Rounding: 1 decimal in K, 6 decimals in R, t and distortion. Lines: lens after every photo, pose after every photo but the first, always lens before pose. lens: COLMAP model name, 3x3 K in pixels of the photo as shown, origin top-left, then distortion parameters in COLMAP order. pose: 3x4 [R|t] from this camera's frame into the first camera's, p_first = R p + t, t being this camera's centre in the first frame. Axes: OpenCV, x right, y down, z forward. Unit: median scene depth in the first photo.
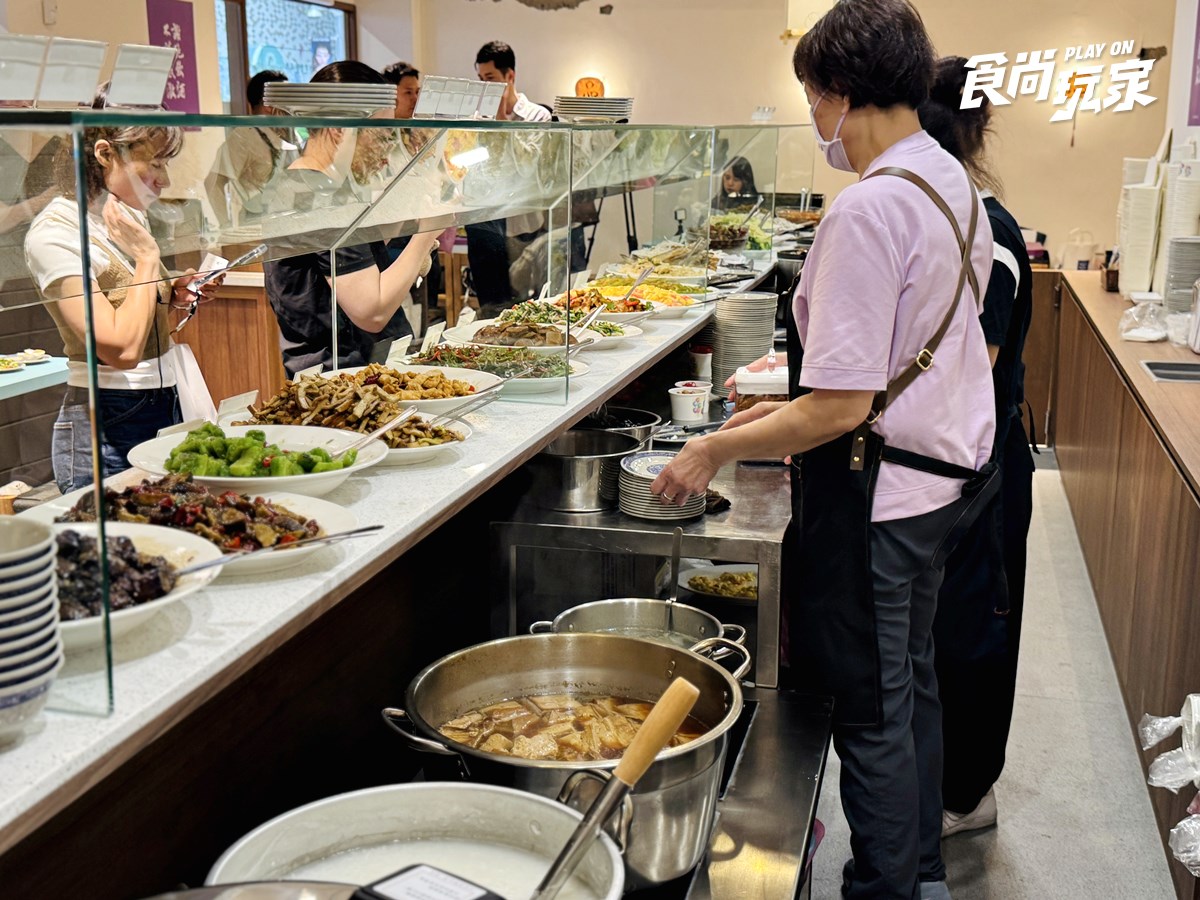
lens RADIAL K [[1376.6, 0, 600.0], [0, 1376.6, 450.0], [0, 0, 1]] dist [0.014911, 0.018410]
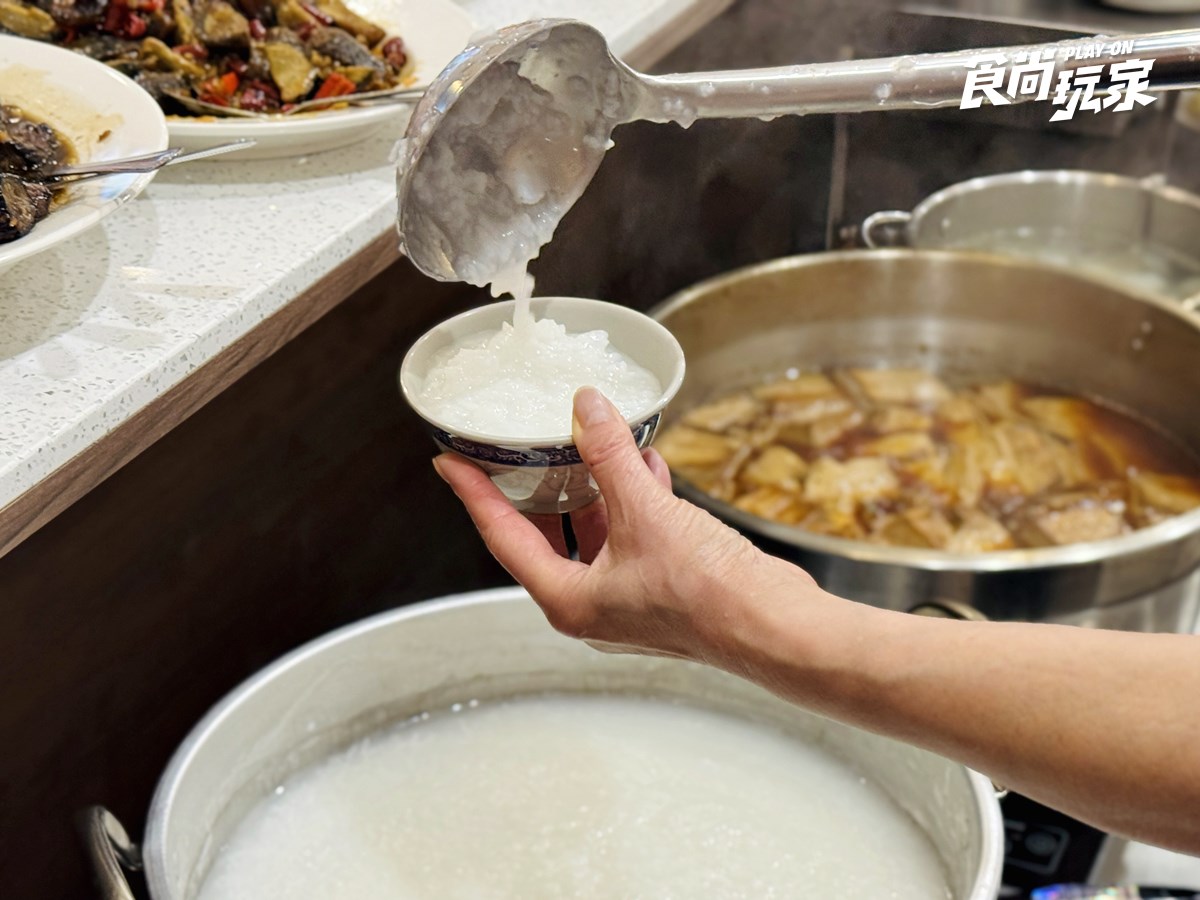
lens RADIAL K [[1895.8, 0, 600.0], [0, 1895.8, 450.0], [0, 0, 1]] dist [0.059642, 0.188433]
pose [[0.977823, 0.094255, -0.187024, -0.008562], [-0.027070, 0.942393, 0.333410, -0.034616], [0.207676, -0.320953, 0.924045, 0.384884]]
